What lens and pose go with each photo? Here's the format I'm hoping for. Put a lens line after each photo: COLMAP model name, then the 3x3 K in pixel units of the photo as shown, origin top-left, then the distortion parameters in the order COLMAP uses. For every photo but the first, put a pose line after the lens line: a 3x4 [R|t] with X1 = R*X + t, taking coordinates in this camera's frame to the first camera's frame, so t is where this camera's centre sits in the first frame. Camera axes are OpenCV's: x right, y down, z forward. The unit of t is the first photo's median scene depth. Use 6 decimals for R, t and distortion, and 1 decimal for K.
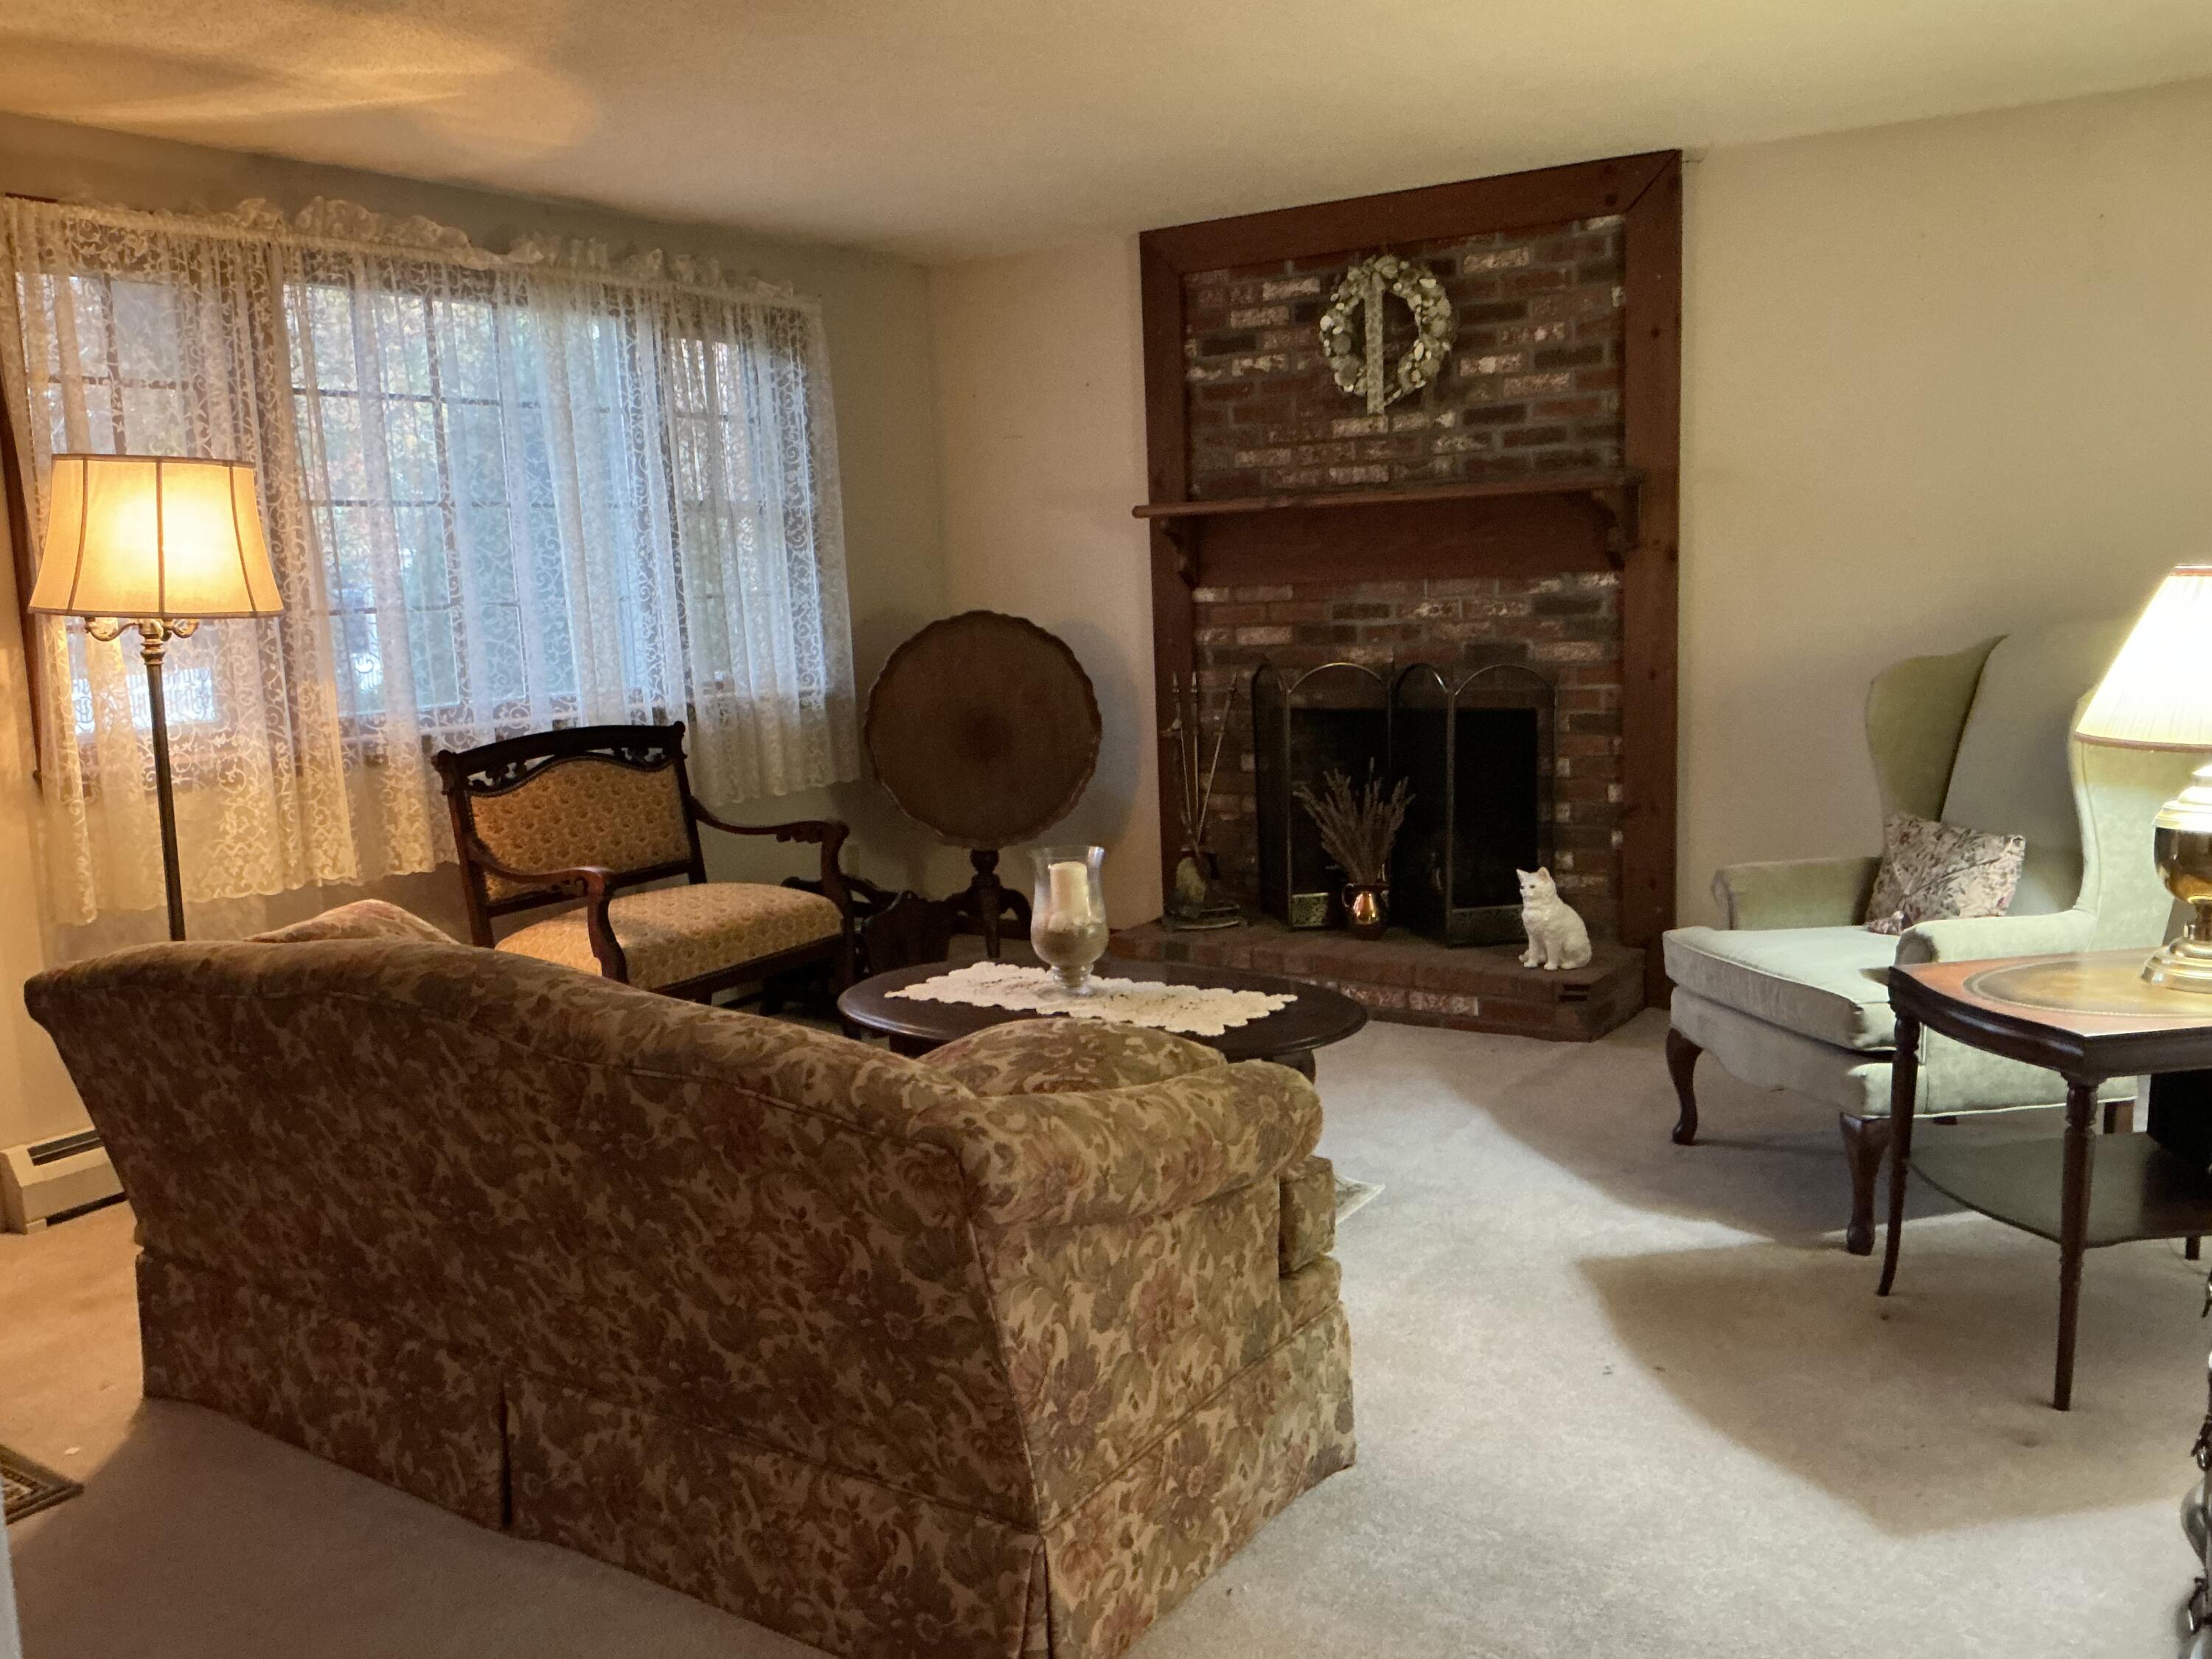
lens RADIAL K [[1833.2, 0, 1106.0], [0, 1833.2, 829.5], [0, 0, 1]] dist [0.135818, -0.288030]
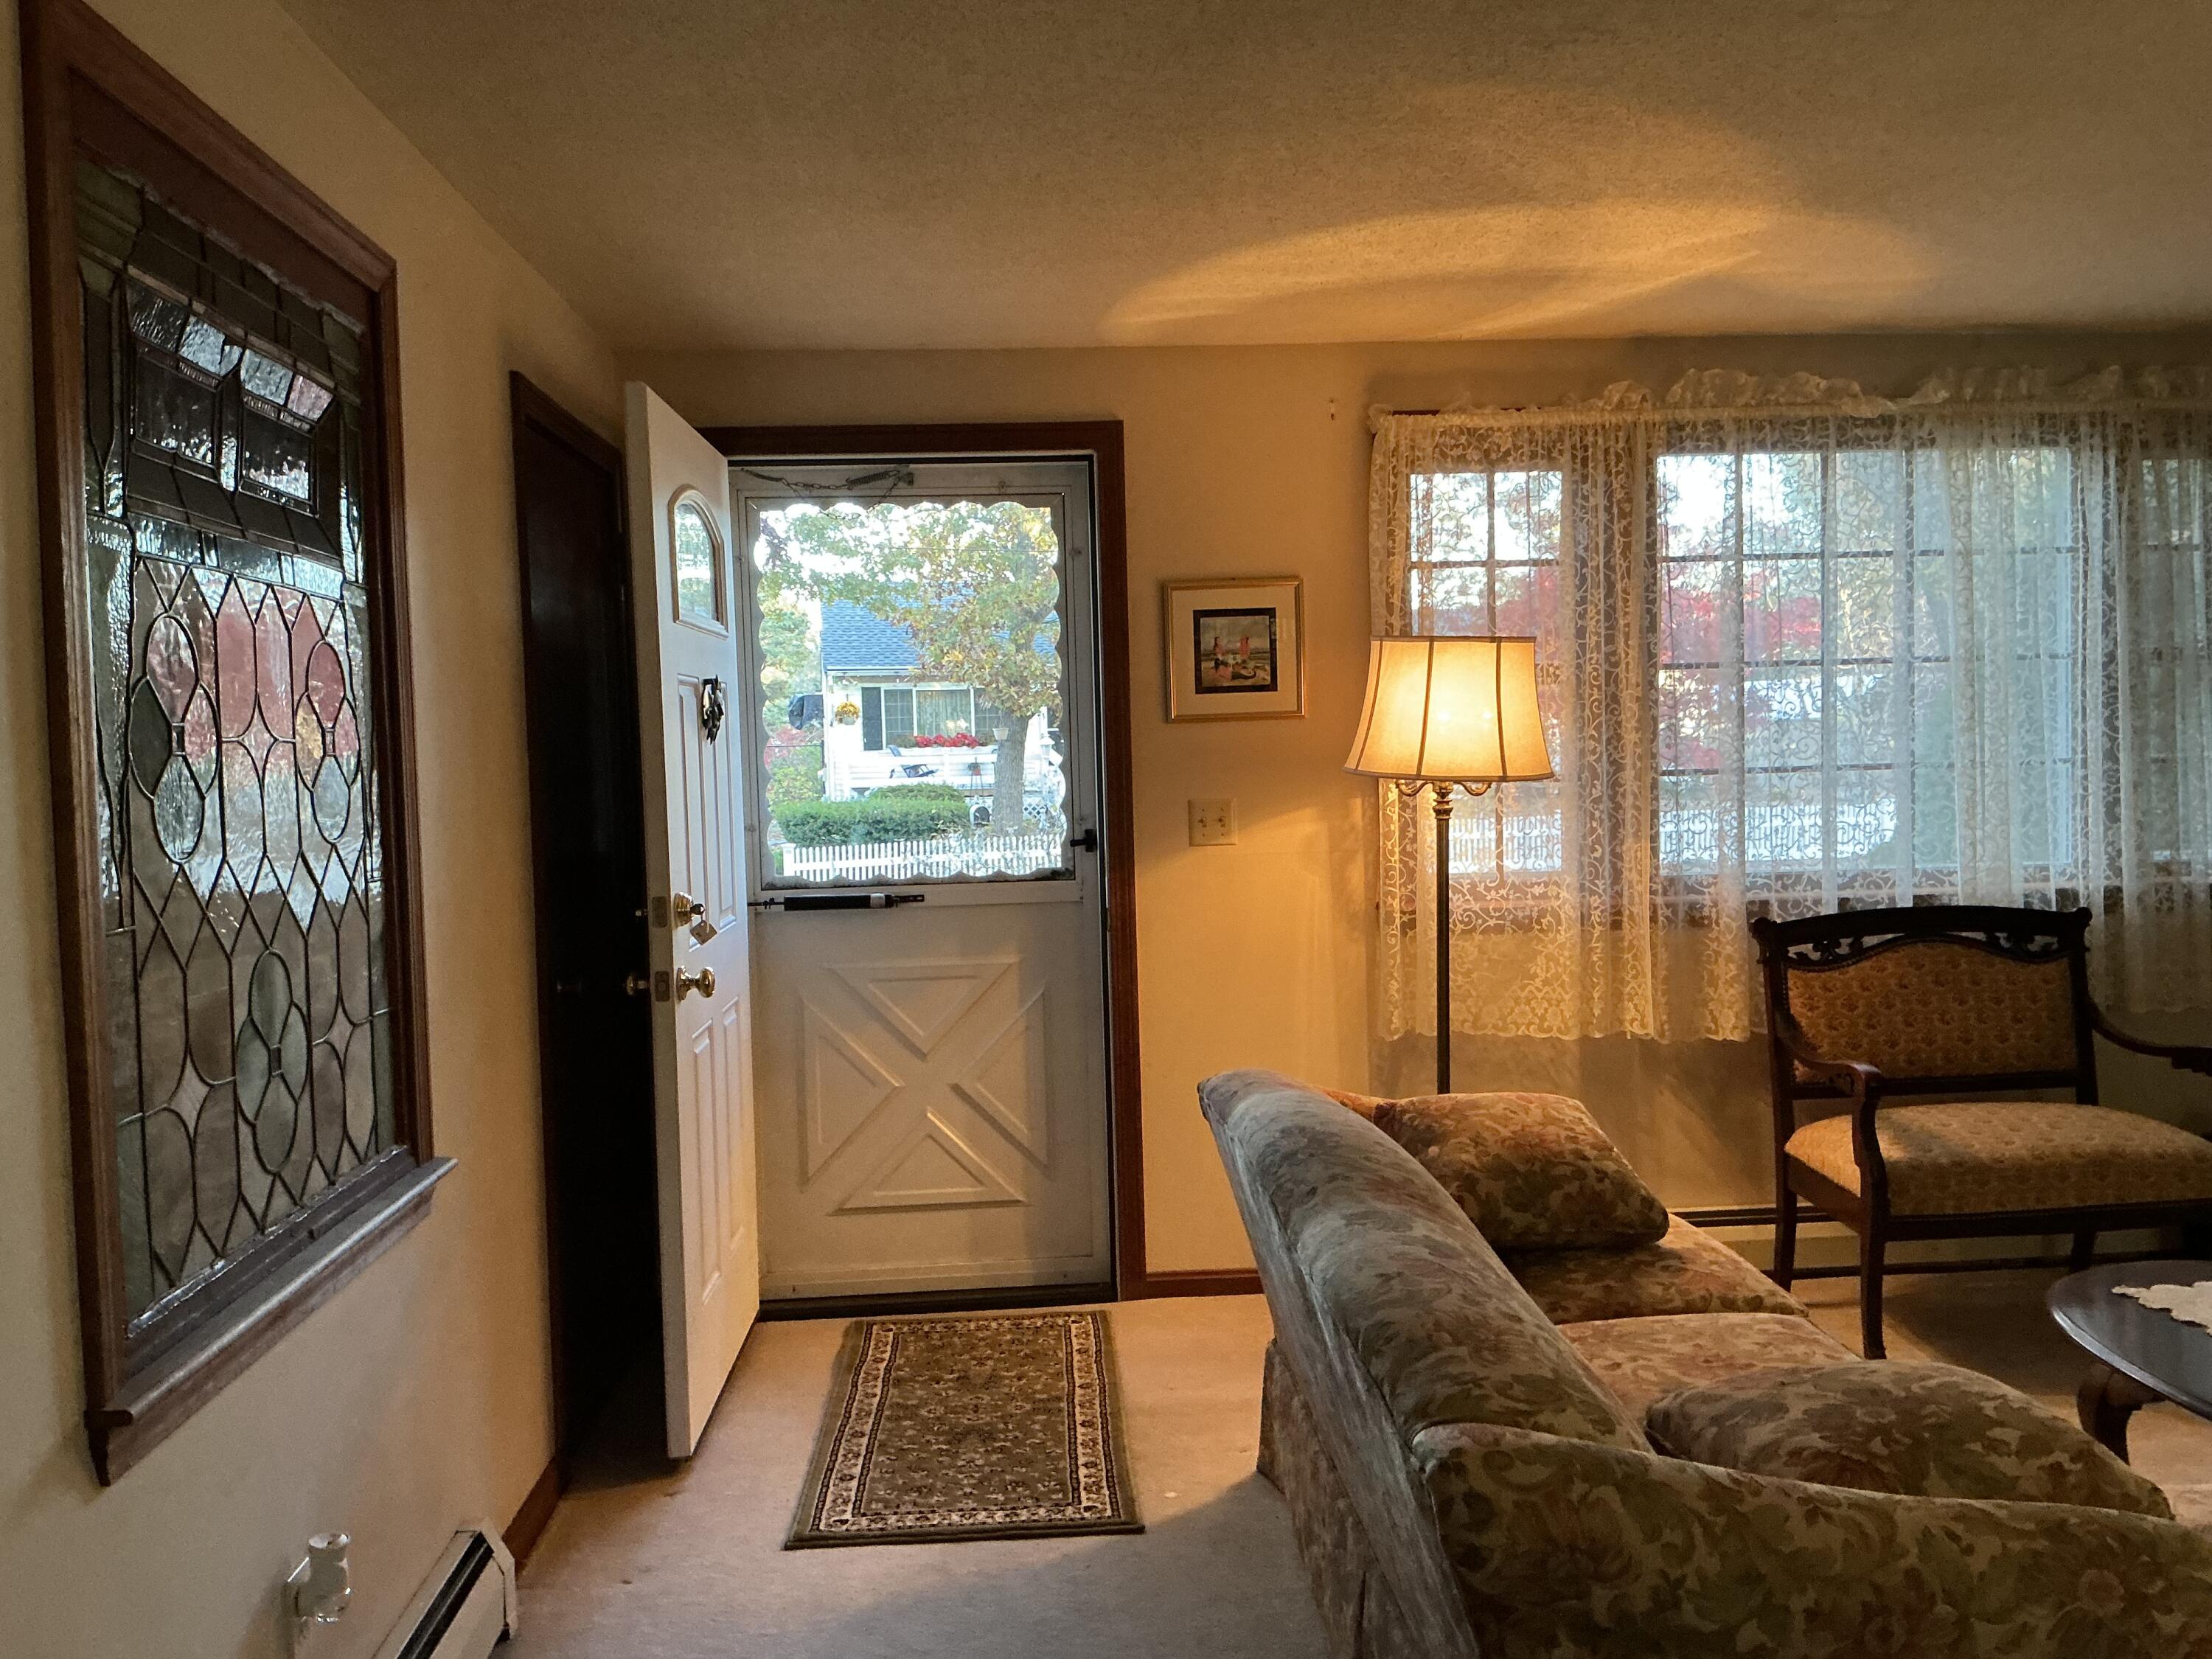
lens RADIAL K [[1833.2, 0, 1106.0], [0, 1833.2, 829.5], [0, 0, 1]] dist [0.135818, -0.288030]
pose [[0.598166, 0.060736, -0.799068, 0.207635], [-0.114031, 0.993428, -0.009853, -0.040244], [0.793218, 0.097012, 0.601160, 0.147971]]
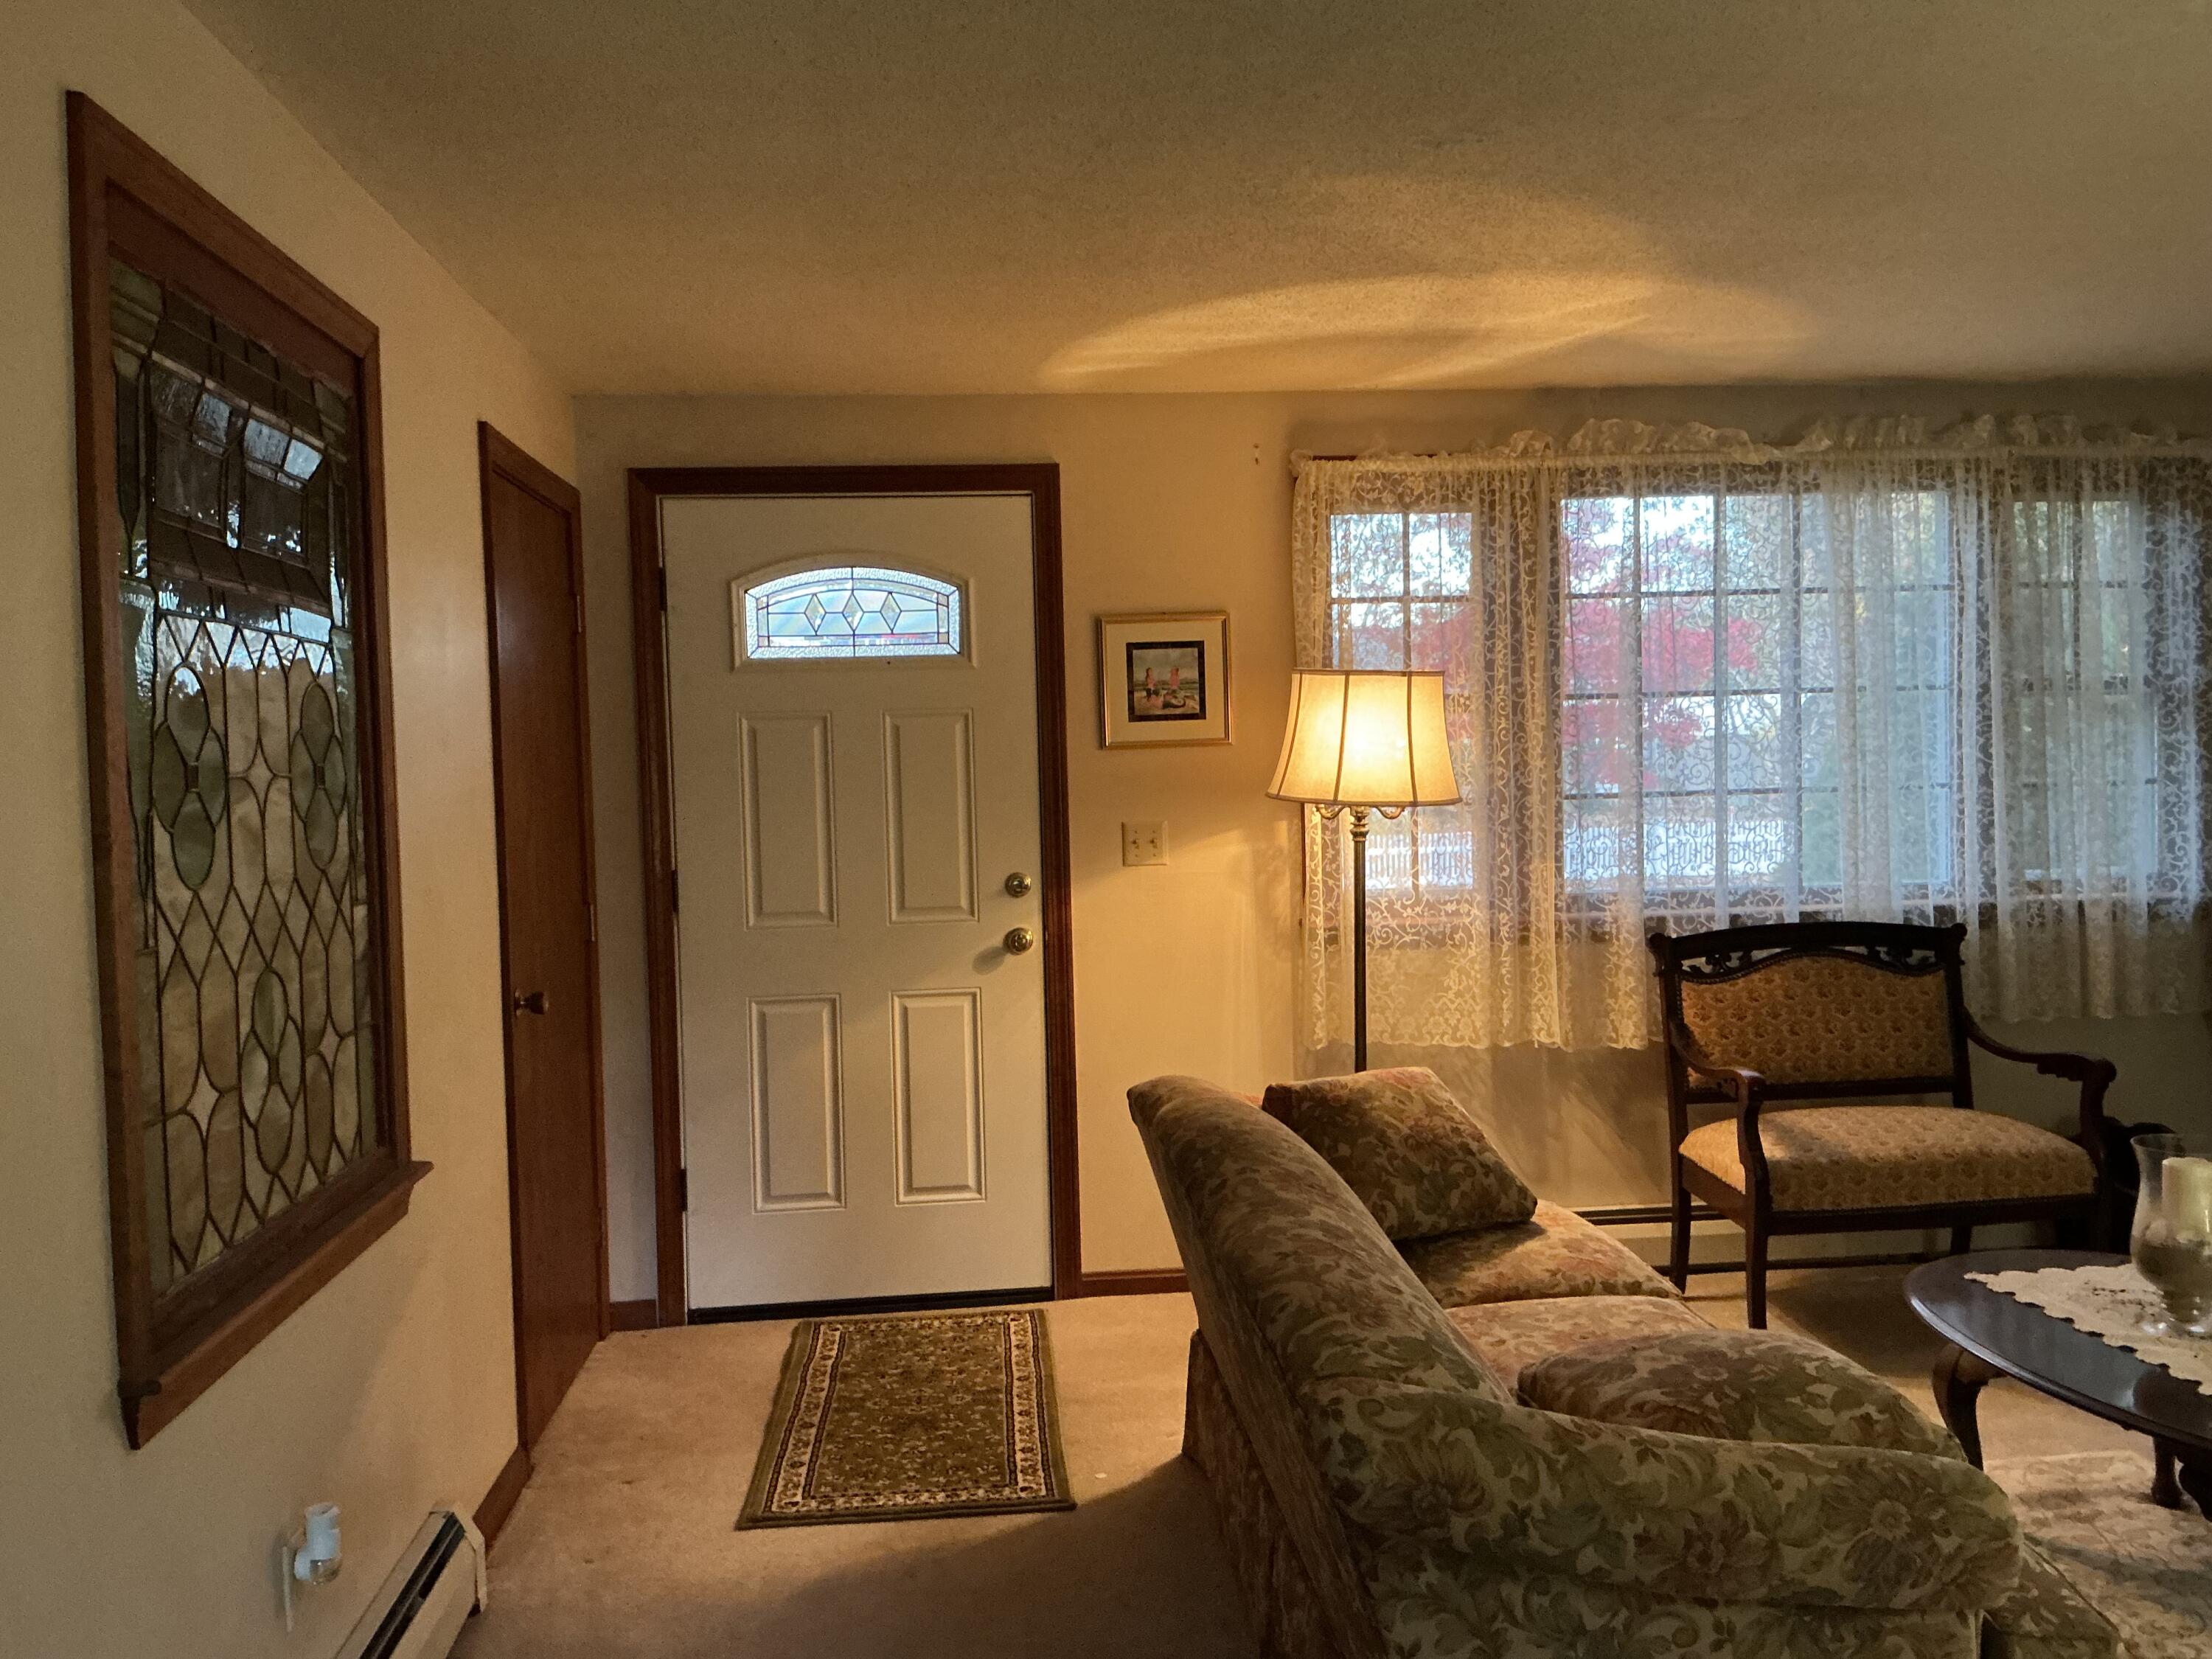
lens RADIAL K [[1833.2, 0, 1106.0], [0, 1833.2, 829.5], [0, 0, 1]] dist [0.135818, -0.288030]
pose [[0.621718, 0.054005, -0.781377, 0.252446], [-0.112776, 0.993397, -0.021074, -0.043956], [0.775080, 0.101223, 0.623703, 0.119269]]
